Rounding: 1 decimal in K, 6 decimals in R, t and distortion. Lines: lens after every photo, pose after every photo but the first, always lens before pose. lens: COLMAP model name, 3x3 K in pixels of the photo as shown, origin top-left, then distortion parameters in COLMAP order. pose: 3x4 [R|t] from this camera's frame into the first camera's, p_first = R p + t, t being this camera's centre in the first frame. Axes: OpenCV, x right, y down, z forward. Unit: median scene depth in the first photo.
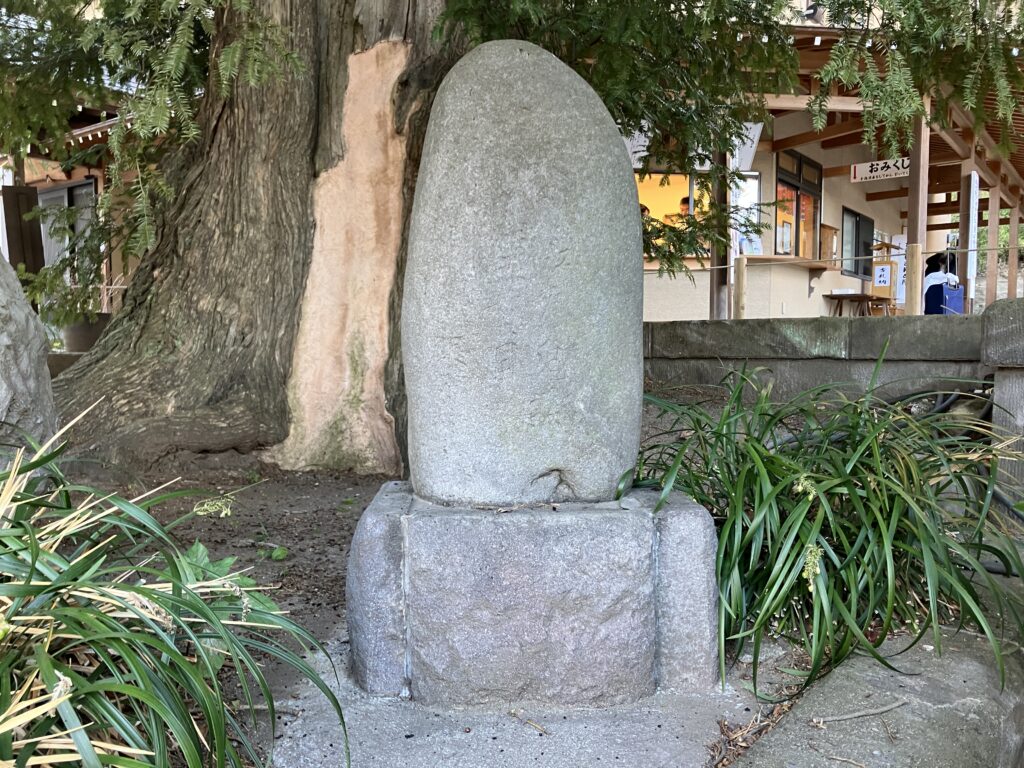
lens RADIAL K [[854.5, 0, 505.0], [0, 854.5, 384.4], [0, 0, 1]] dist [-0.005565, 0.001449]
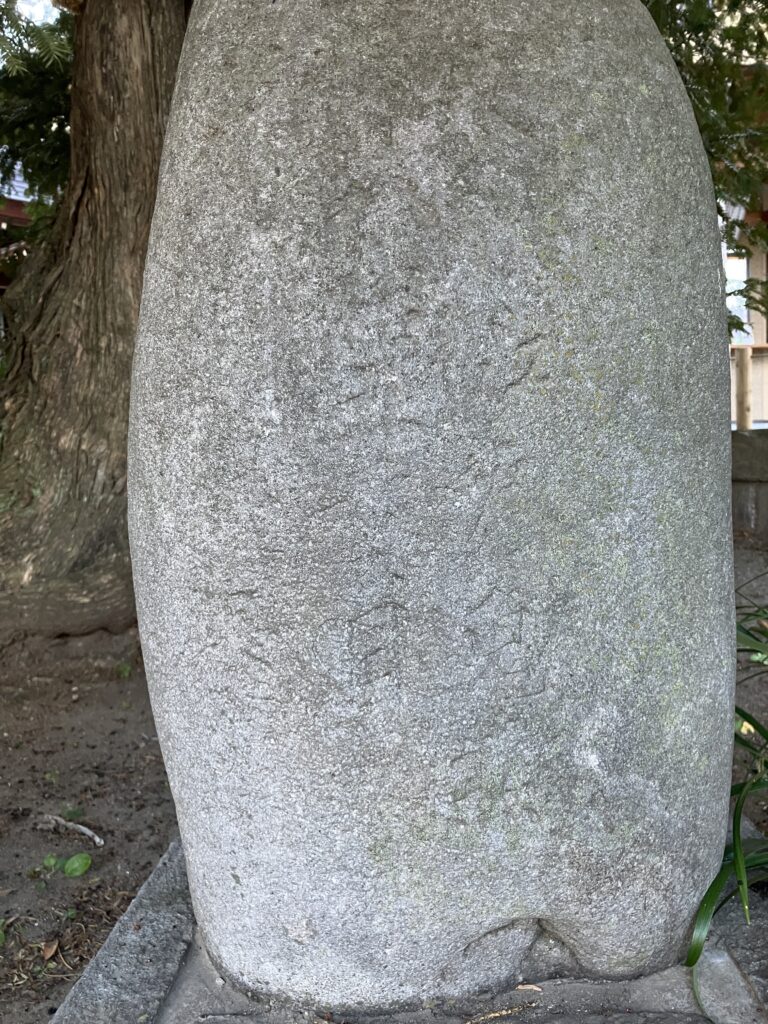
lens RADIAL K [[854.5, 0, 390.4], [0, 854.5, 506.7], [0, 0, 1]] dist [-0.005565, 0.001449]
pose [[0.994835, -0.035832, -0.094975, 0.017692], [0.037710, 0.999126, 0.018050, -0.039735], [0.094245, -0.021539, 0.995316, 0.265580]]
